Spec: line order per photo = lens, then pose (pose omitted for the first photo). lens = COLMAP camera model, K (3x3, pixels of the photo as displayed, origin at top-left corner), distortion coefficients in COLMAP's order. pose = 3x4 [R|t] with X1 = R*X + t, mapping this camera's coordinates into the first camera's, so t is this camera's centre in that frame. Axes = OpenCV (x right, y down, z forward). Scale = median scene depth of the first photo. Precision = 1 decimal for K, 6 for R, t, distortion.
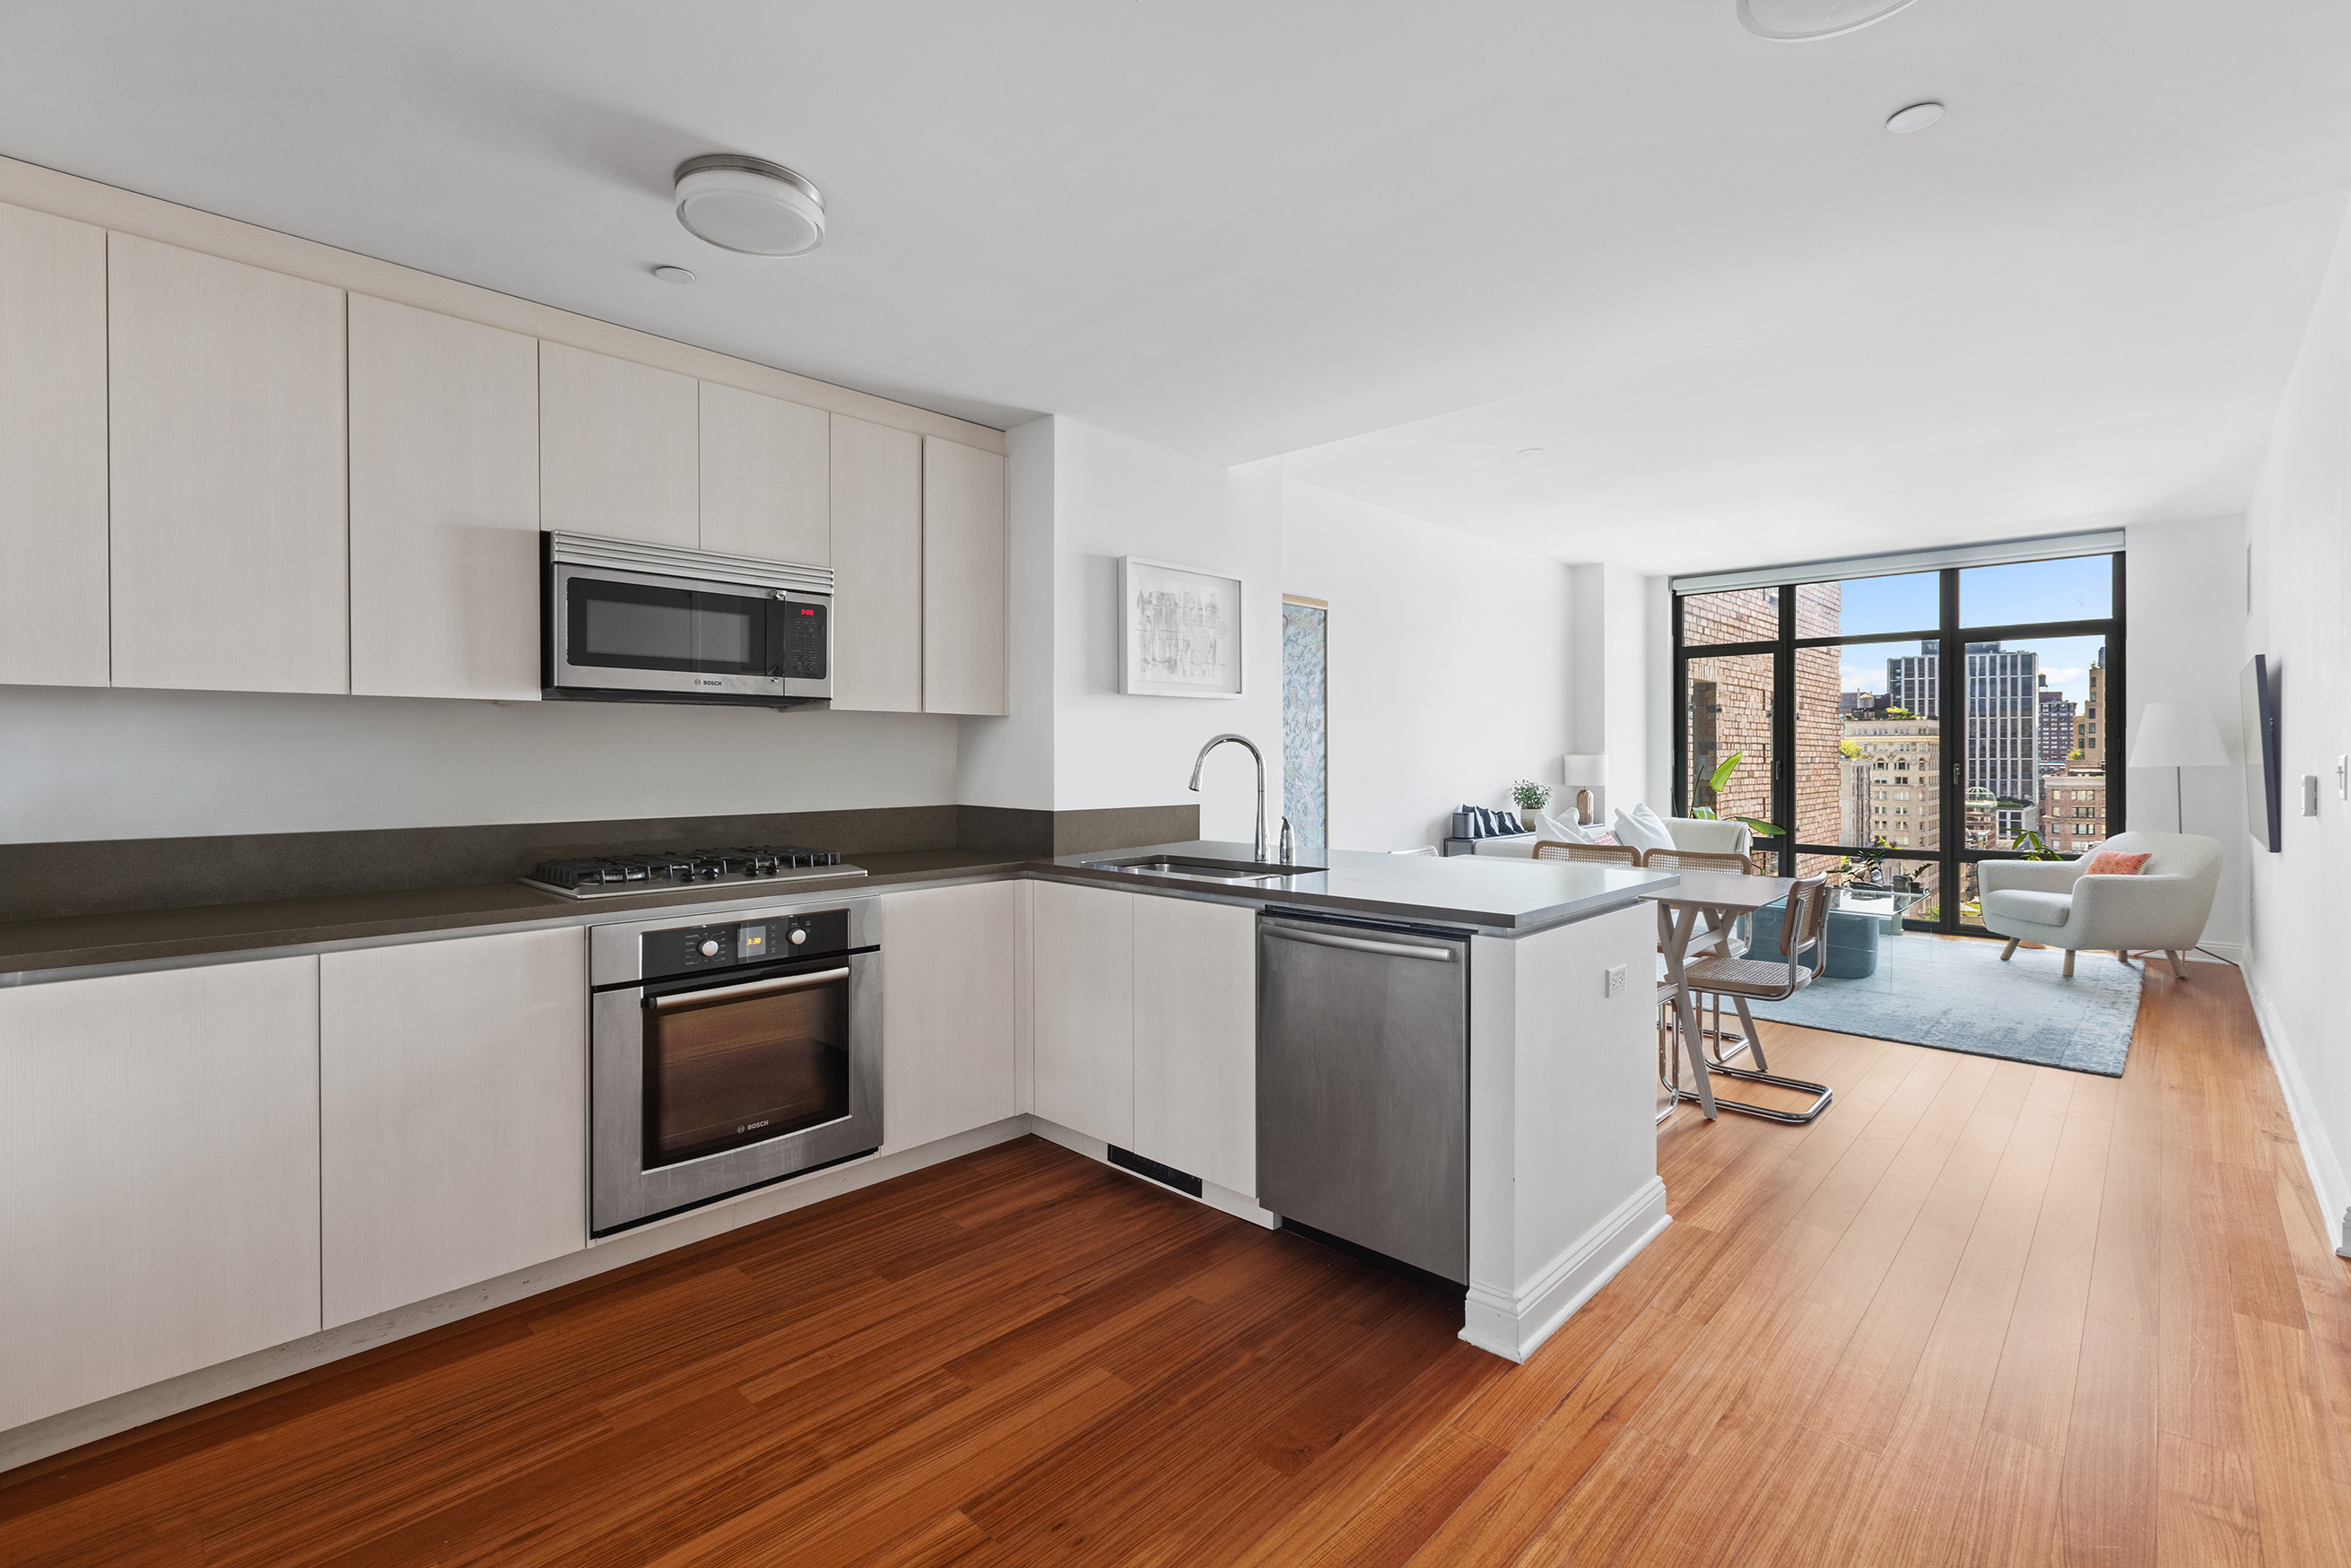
lens RADIAL K [[1044.8, 0, 1168.6], [0, 1044.8, 767.2], [0, 0, 1]] dist [-0.000592, -0.000363]
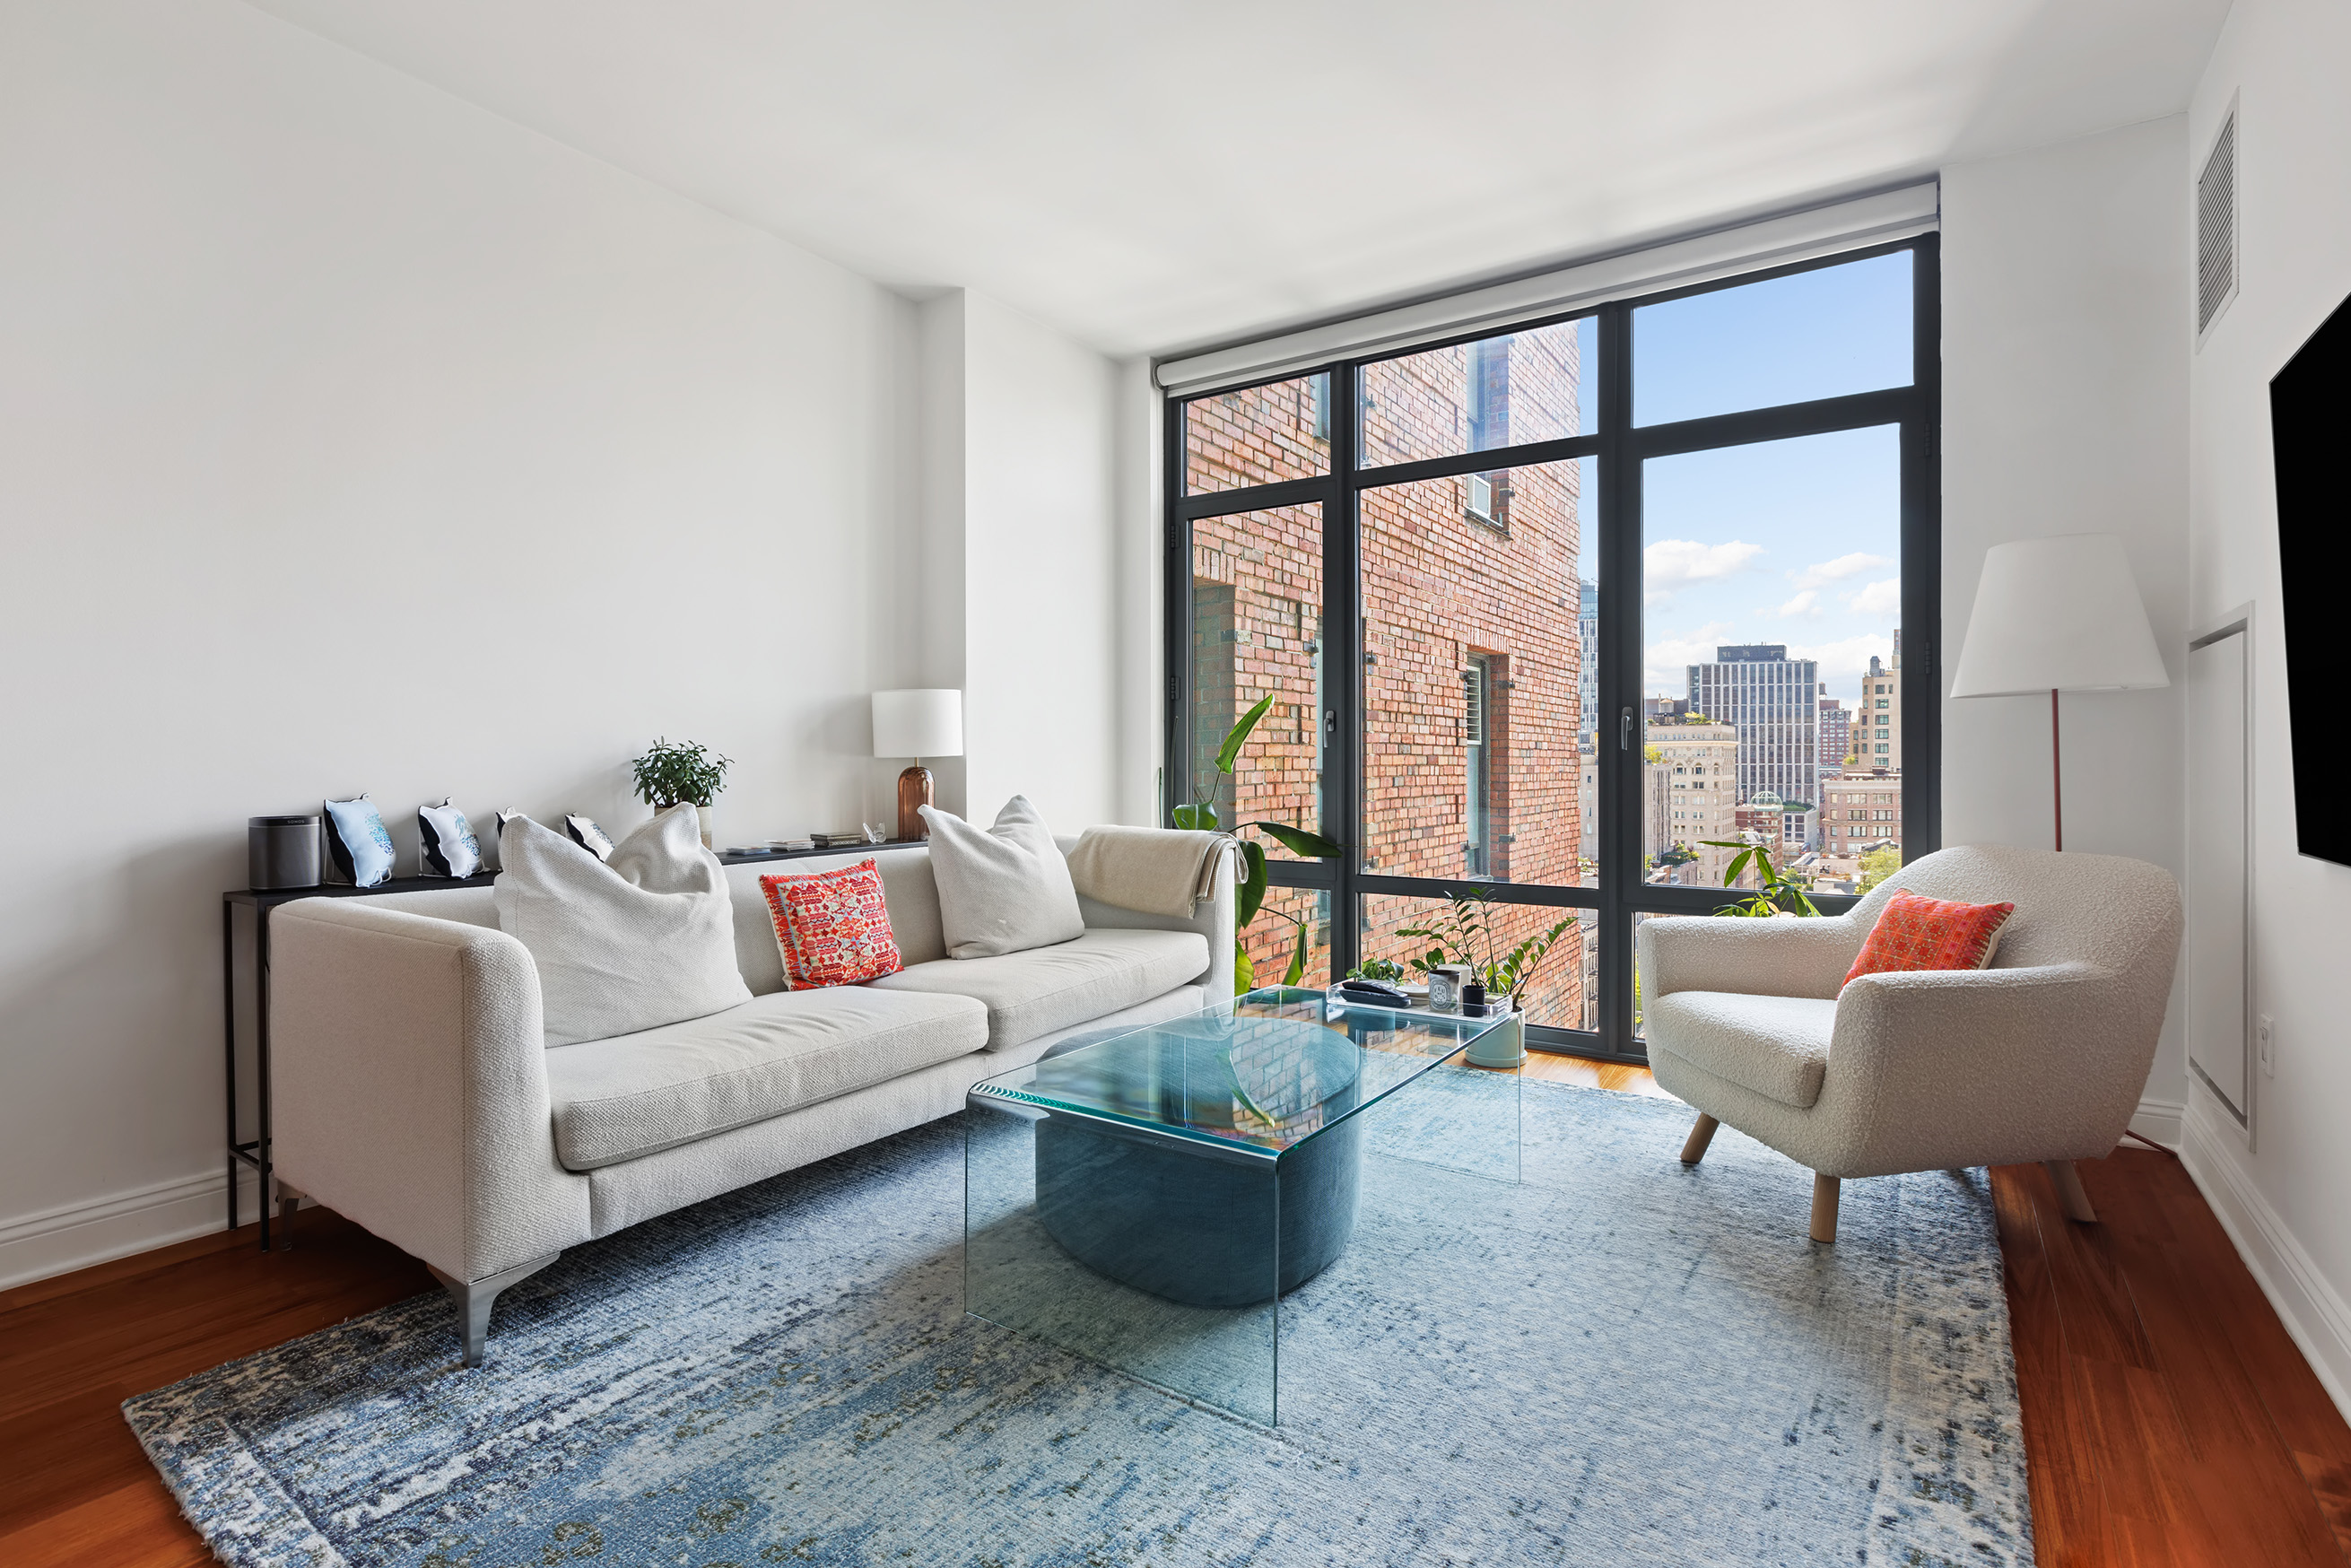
lens RADIAL K [[1138.7, 0, 1169.6], [0, 1138.7, 779.0], [0, 0, 1]] dist [0.000644, 0.000175]
pose [[0.984469, -0.003192, 0.175529, 0.411616], [0.002376, 0.999985, 0.004859, 0.024080], [-0.175542, -0.004367, 0.984462, 0.470391]]
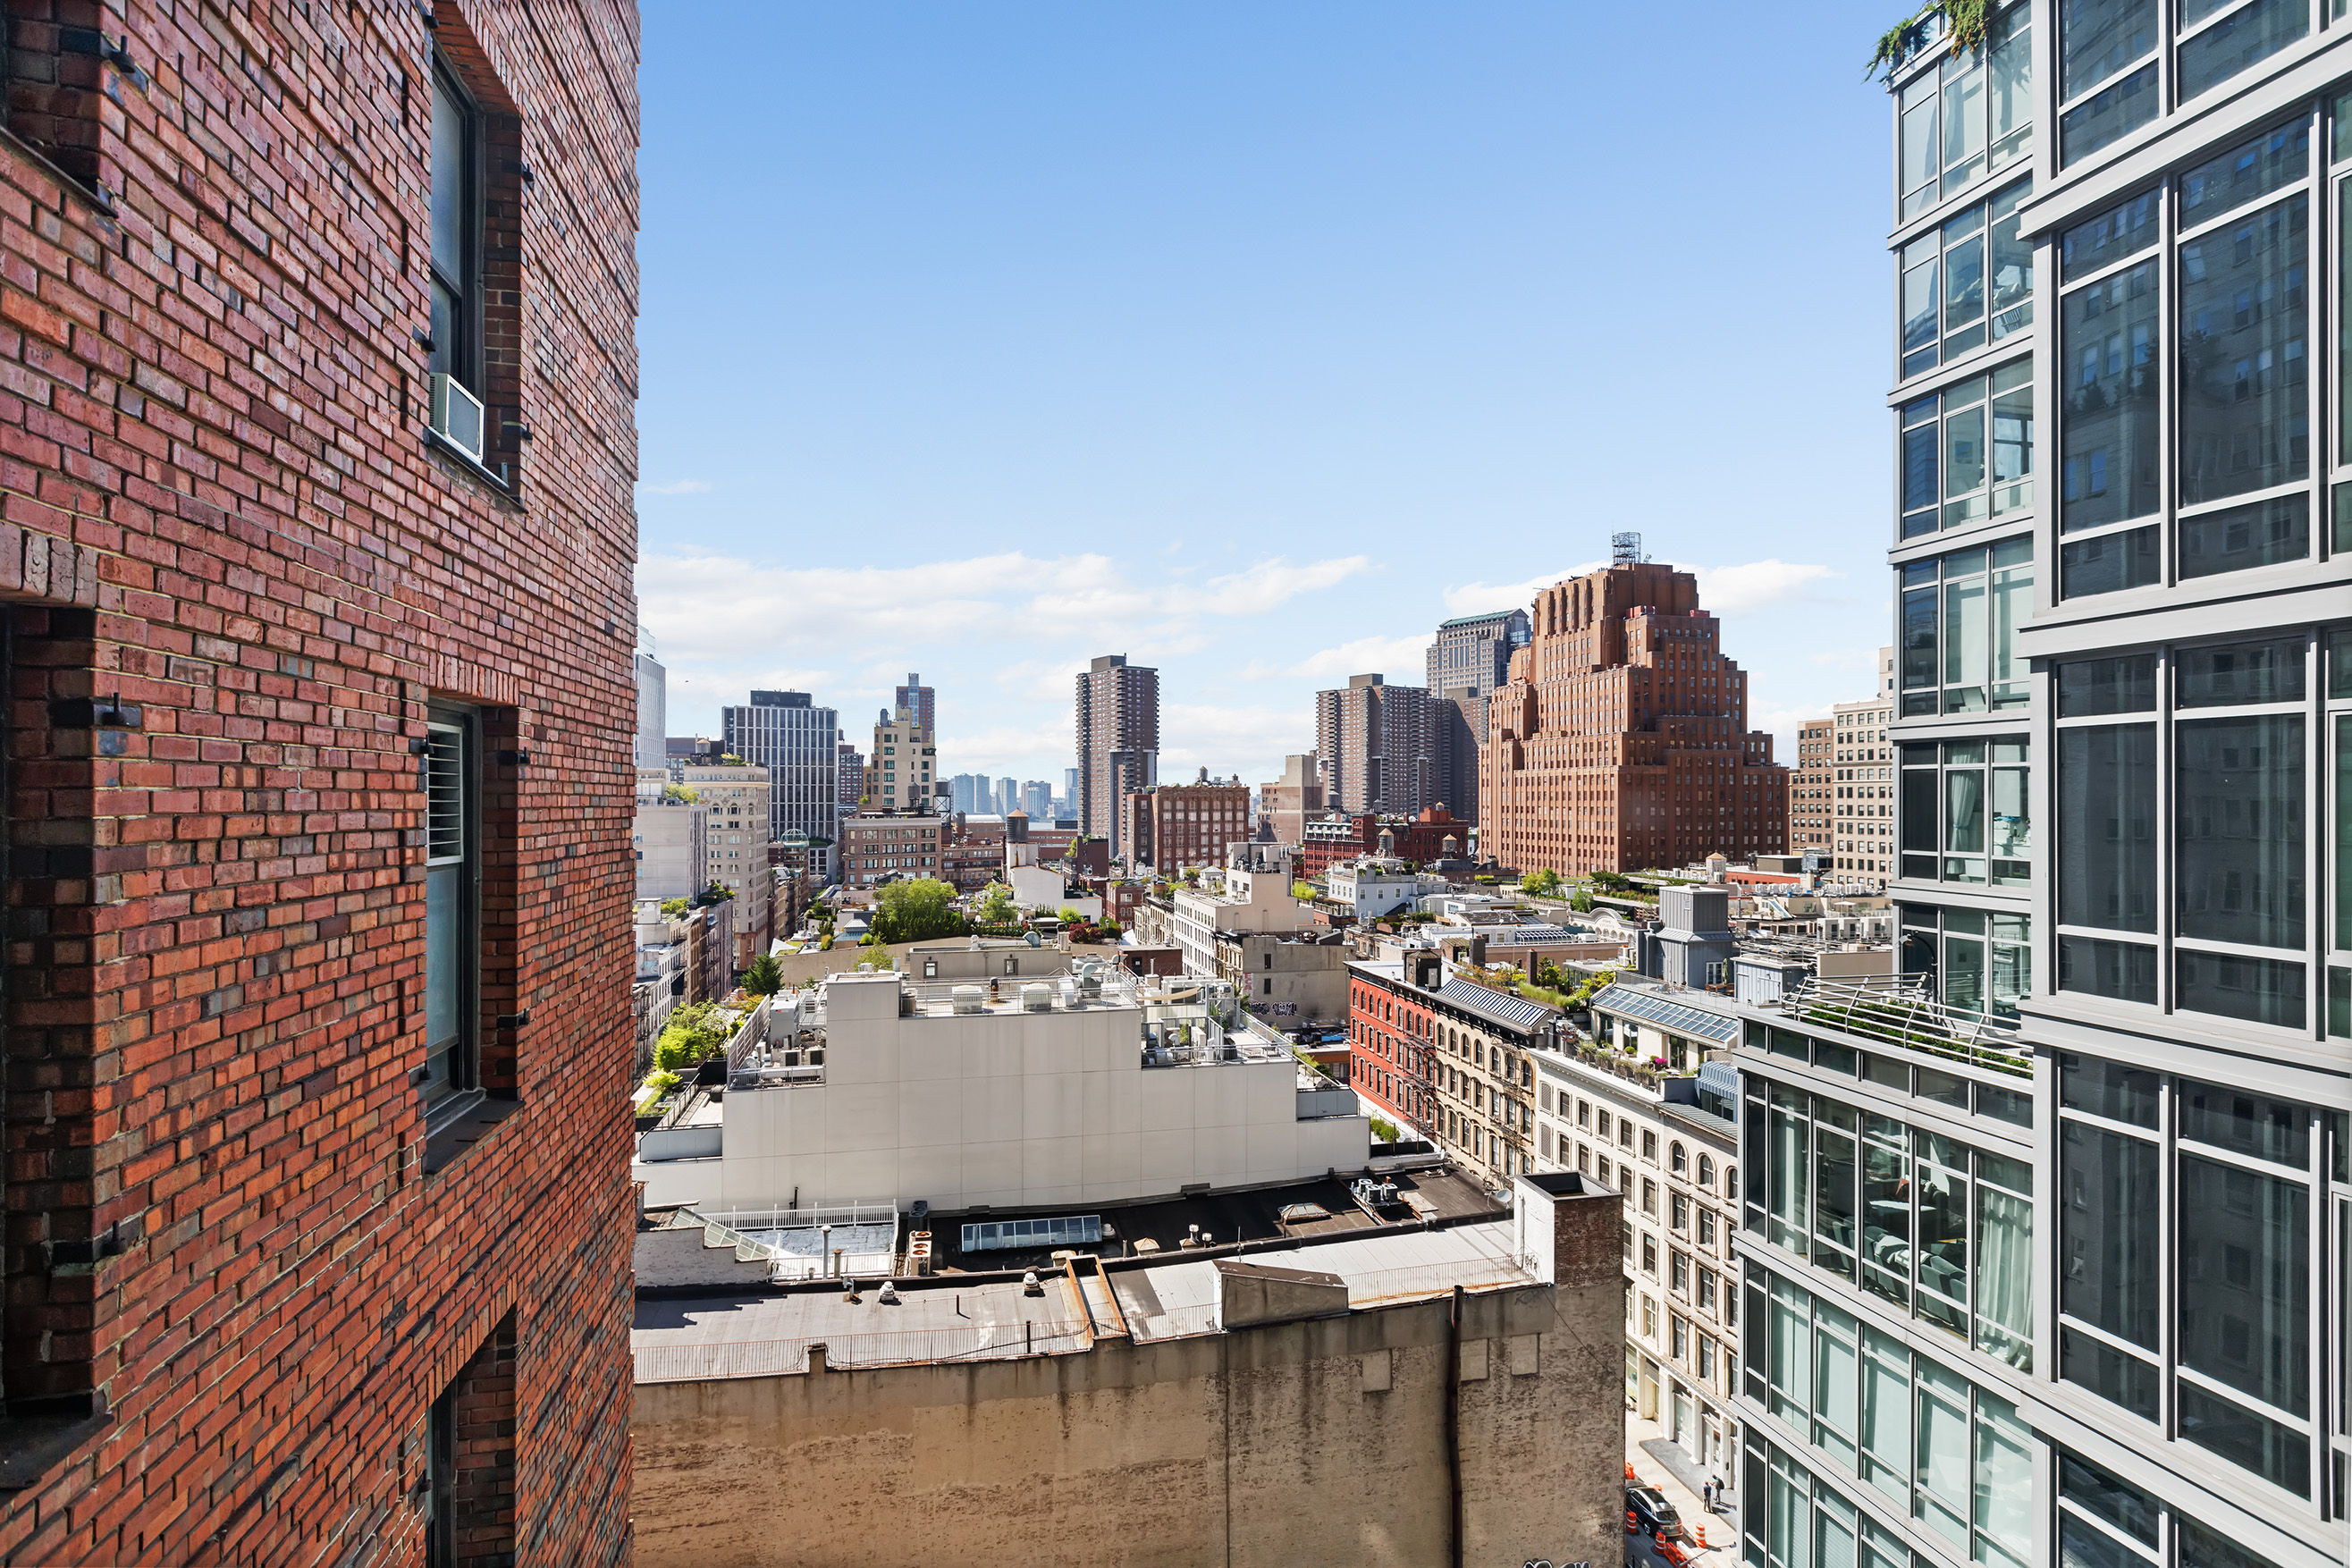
lens RADIAL K [[1139.2, 0, 1170.1], [0, 1139.2, 779.0], [0, 0, 1]] dist [0.000644, 0.000175]
pose [[0.559143, 0.016851, 0.828900, 0.640916], [0.007436, 0.999651, -0.025338, -0.041735], [-0.829038, 0.020331, 0.558822, 0.909200]]
